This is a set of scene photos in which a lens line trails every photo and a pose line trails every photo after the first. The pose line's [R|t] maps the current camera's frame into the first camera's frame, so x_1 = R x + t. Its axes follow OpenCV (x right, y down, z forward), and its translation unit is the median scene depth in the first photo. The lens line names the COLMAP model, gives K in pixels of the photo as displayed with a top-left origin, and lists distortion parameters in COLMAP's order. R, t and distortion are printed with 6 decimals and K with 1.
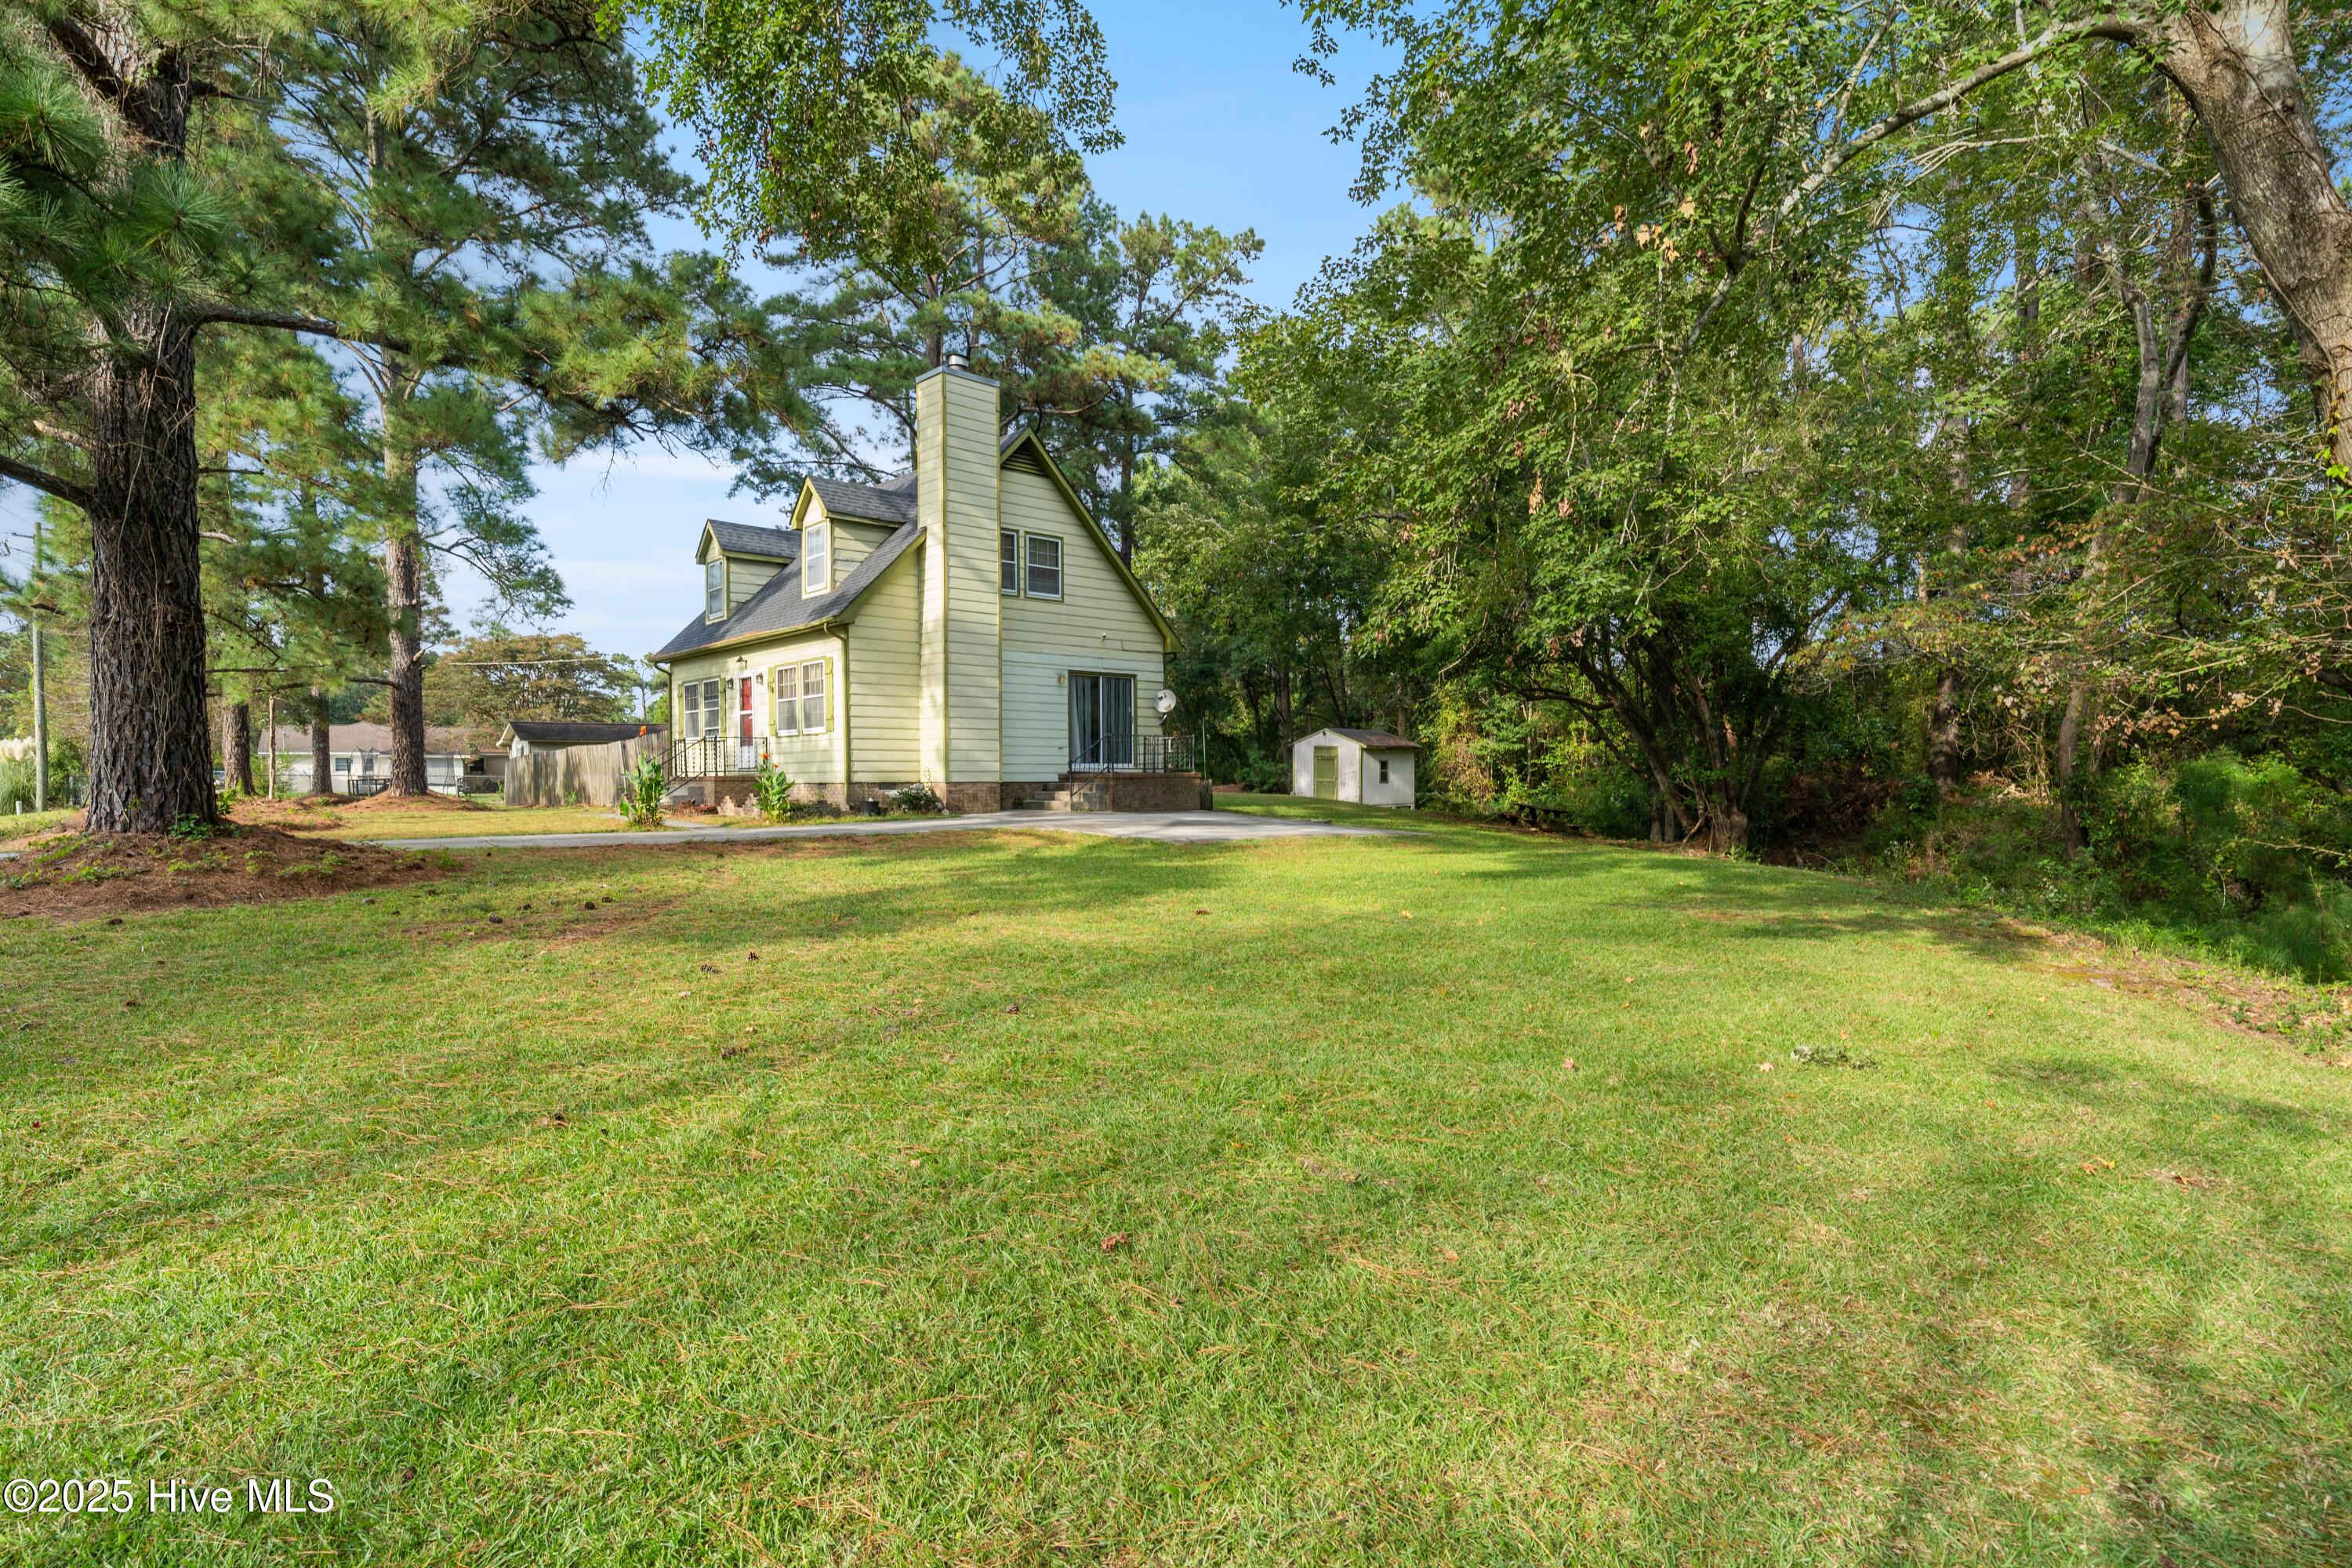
lens RADIAL K [[1217.5, 0, 1160.6], [0, 1217.5, 788.8], [0, 0, 1]] dist [0.003695, 0.000515]
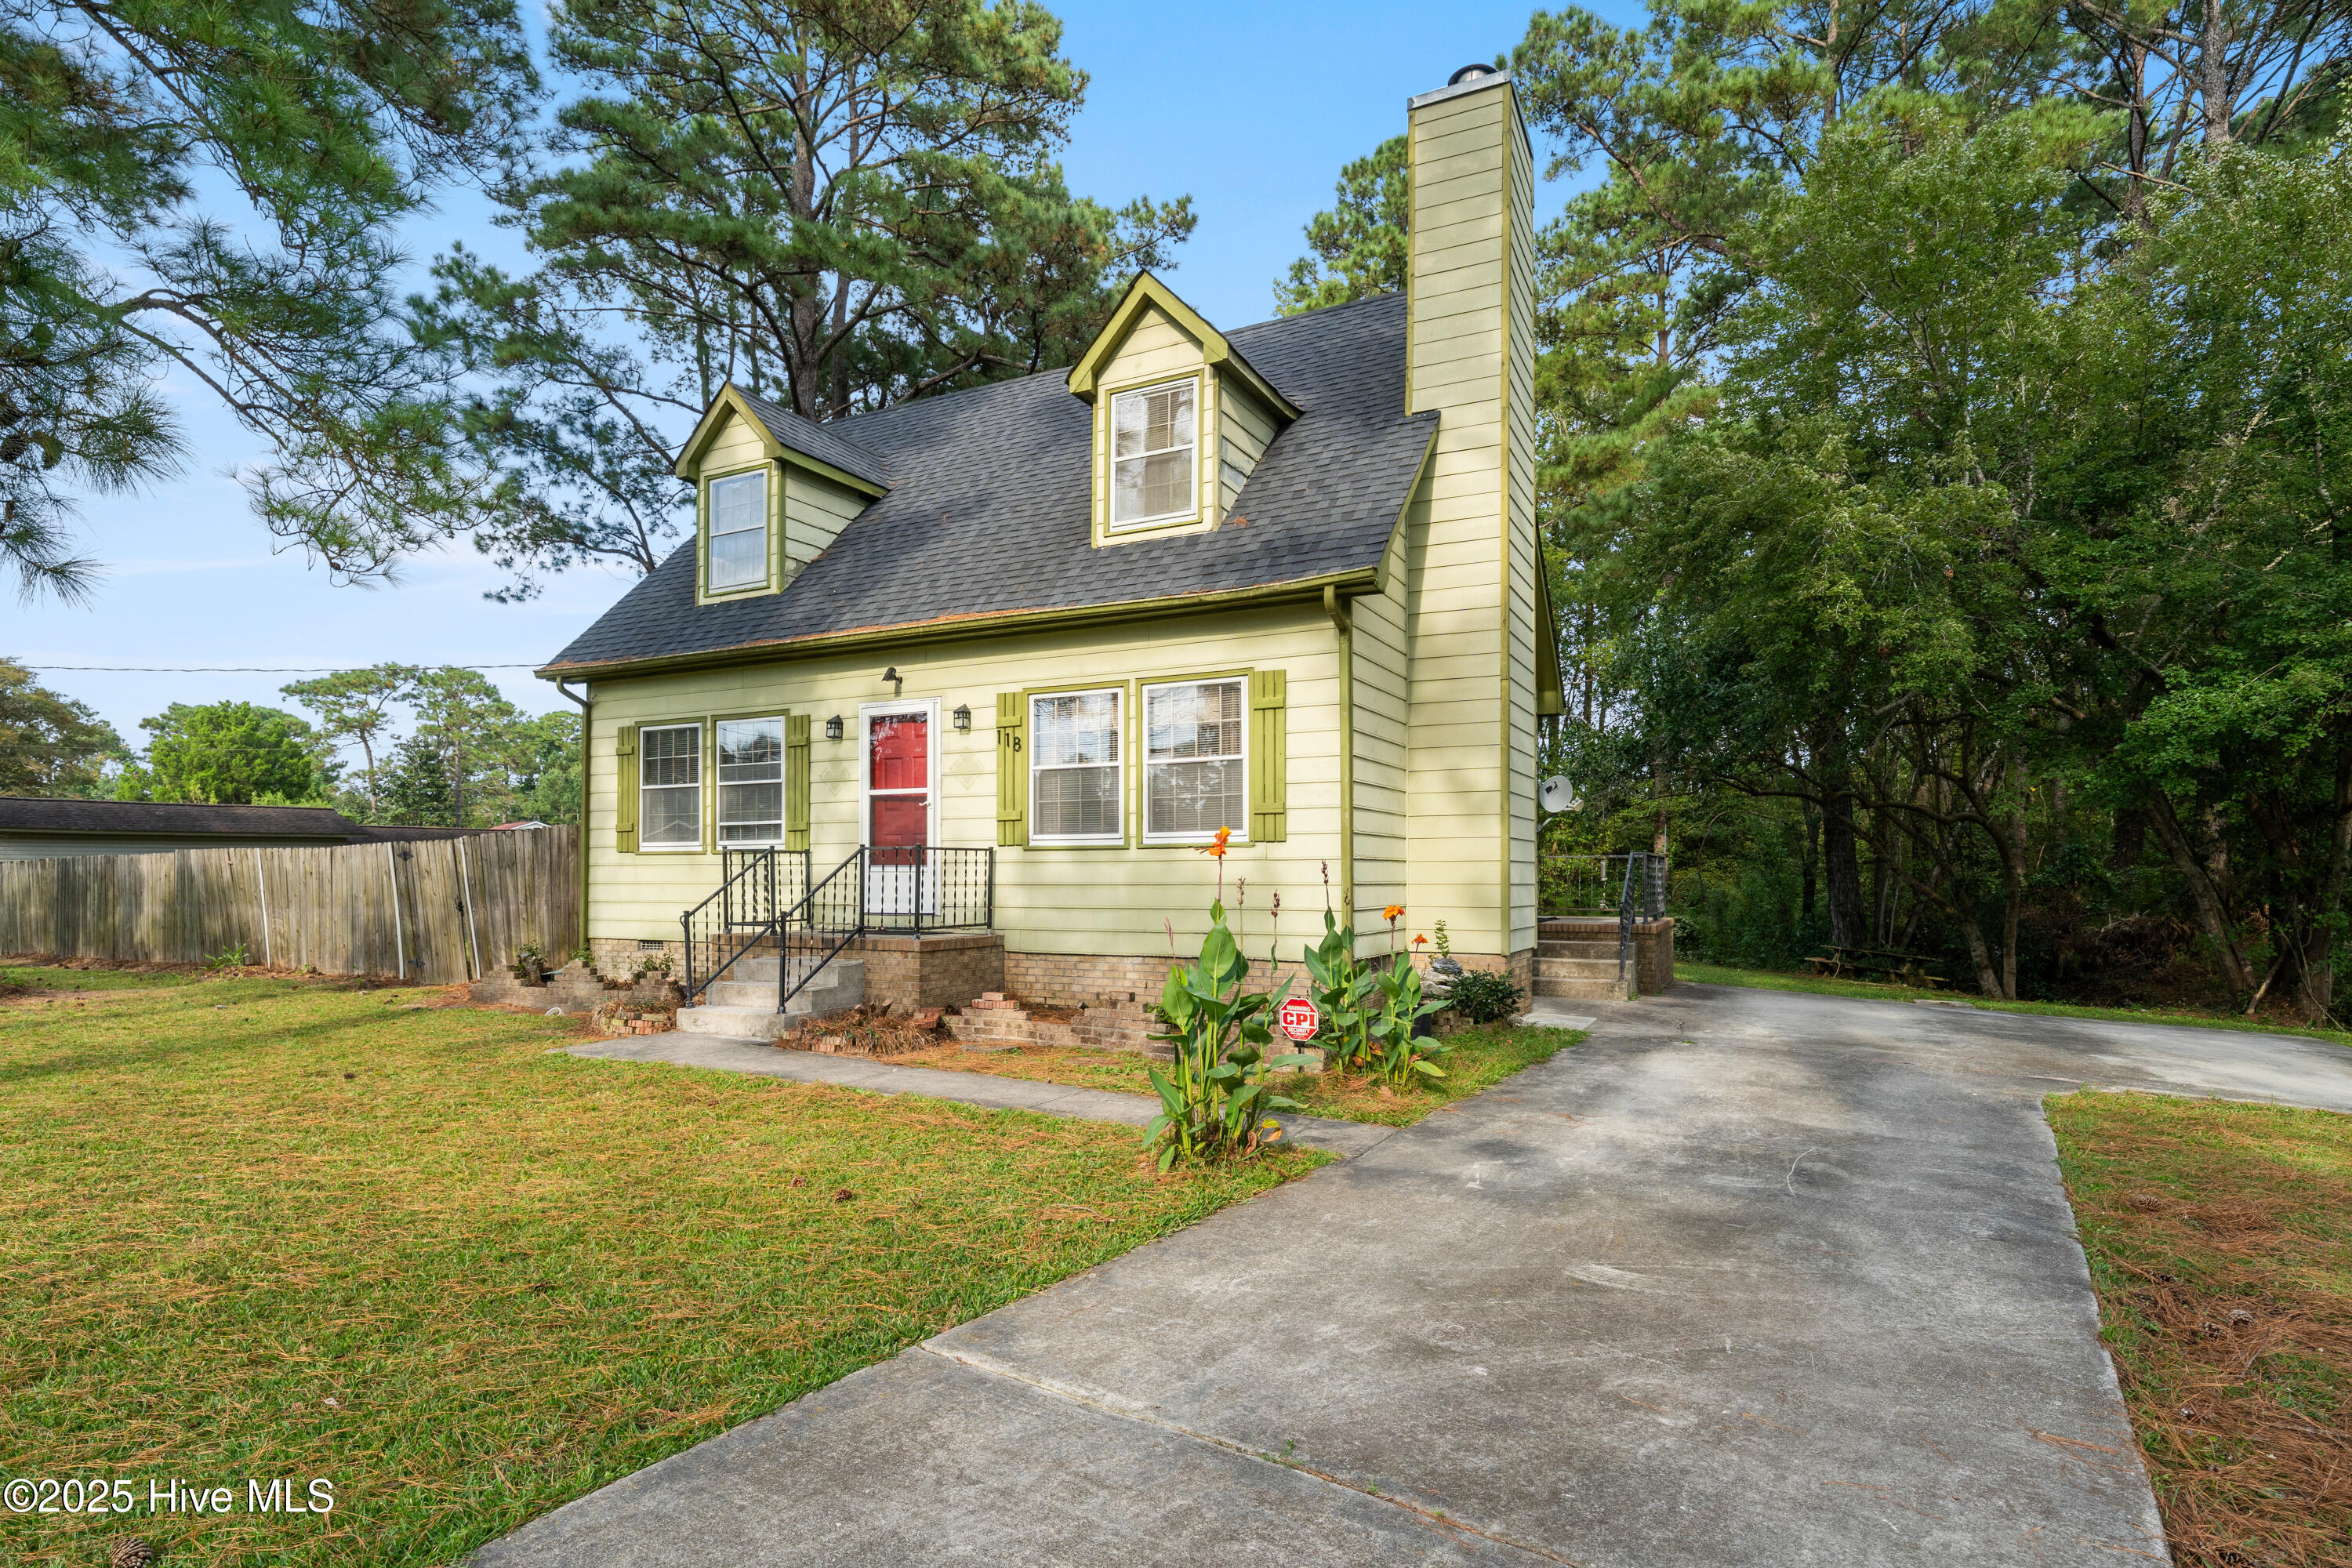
lens RADIAL K [[1217.5, 0, 1171.3], [0, 1217.5, 862.7], [0, 0, 1]] dist [0.003695, 0.000515]
pose [[0.933216, 0.012261, 0.359105, -0.405363], [-0.004054, 0.999713, -0.023599, -0.025369], [-0.359292, 0.020567, 0.932999, 0.533651]]
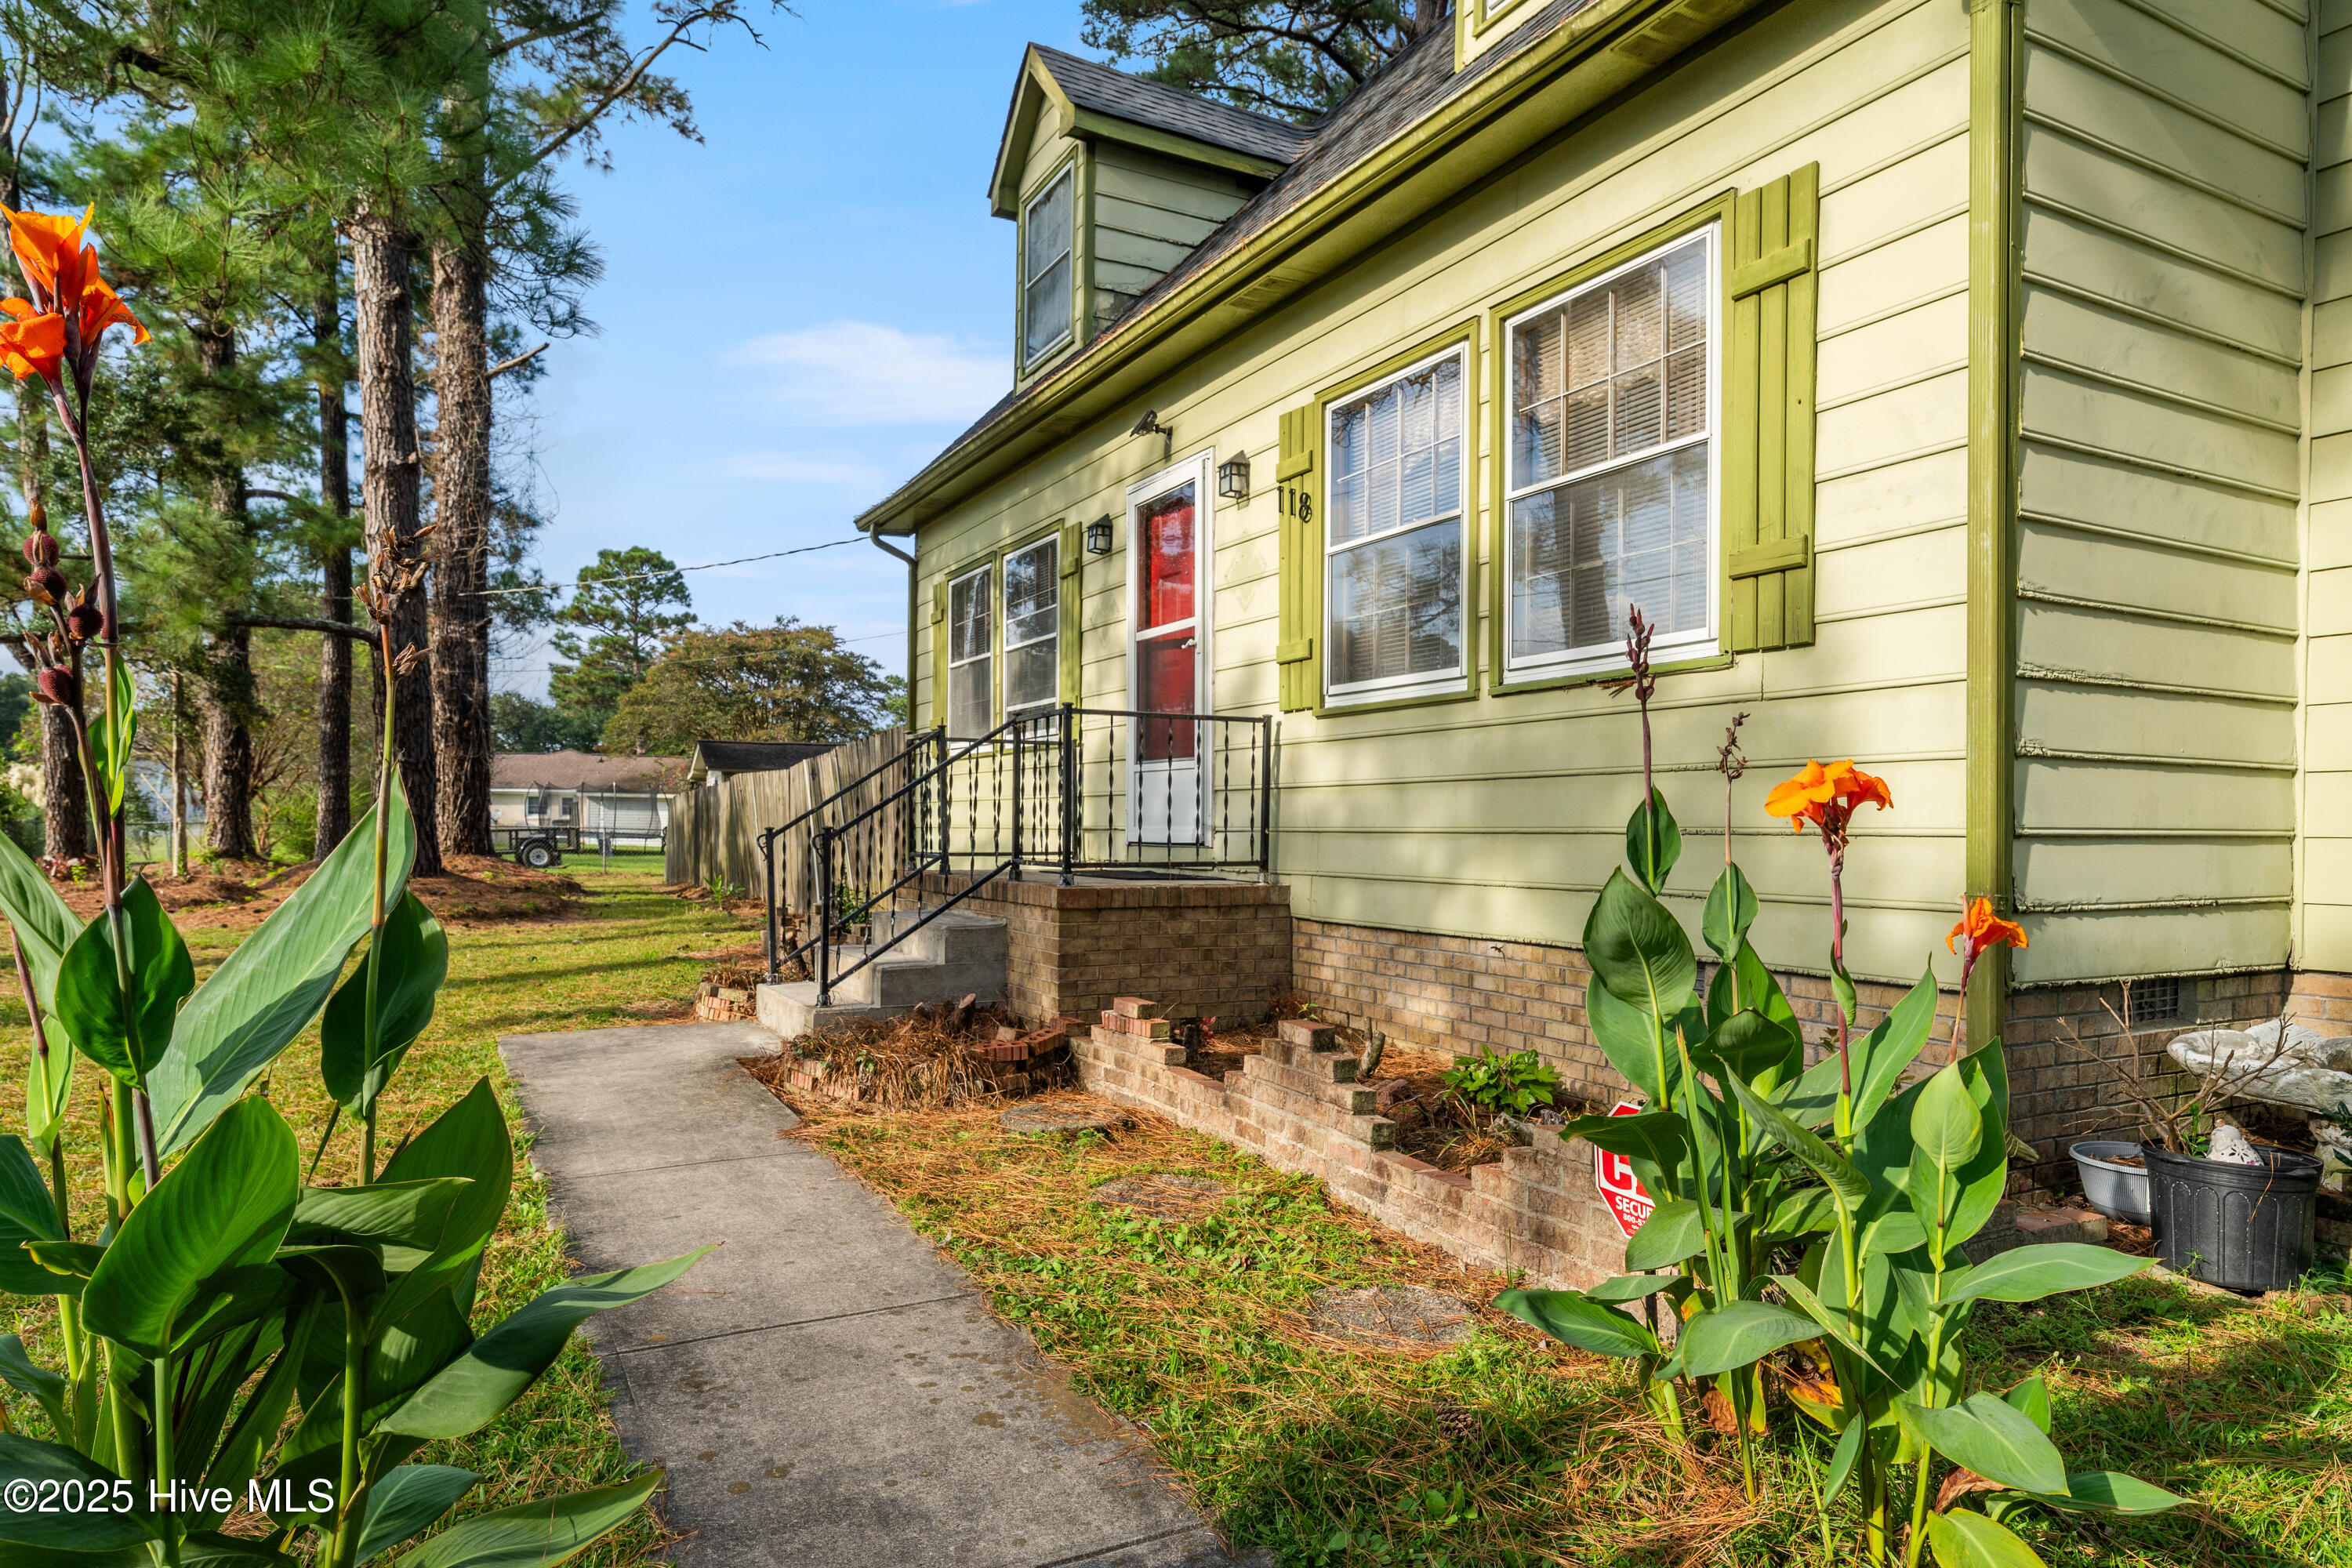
lens RADIAL K [[1385.3, 0, 1148.8], [0, 1385.3, 836.8], [0, 0, 1]] dist [0.004476, -0.001325]
pose [[0.971025, 0.018694, -0.238247, -0.270239], [-0.019396, 0.999812, -0.000602, -0.017862], [0.238191, 0.005205, 0.971204, 0.706705]]
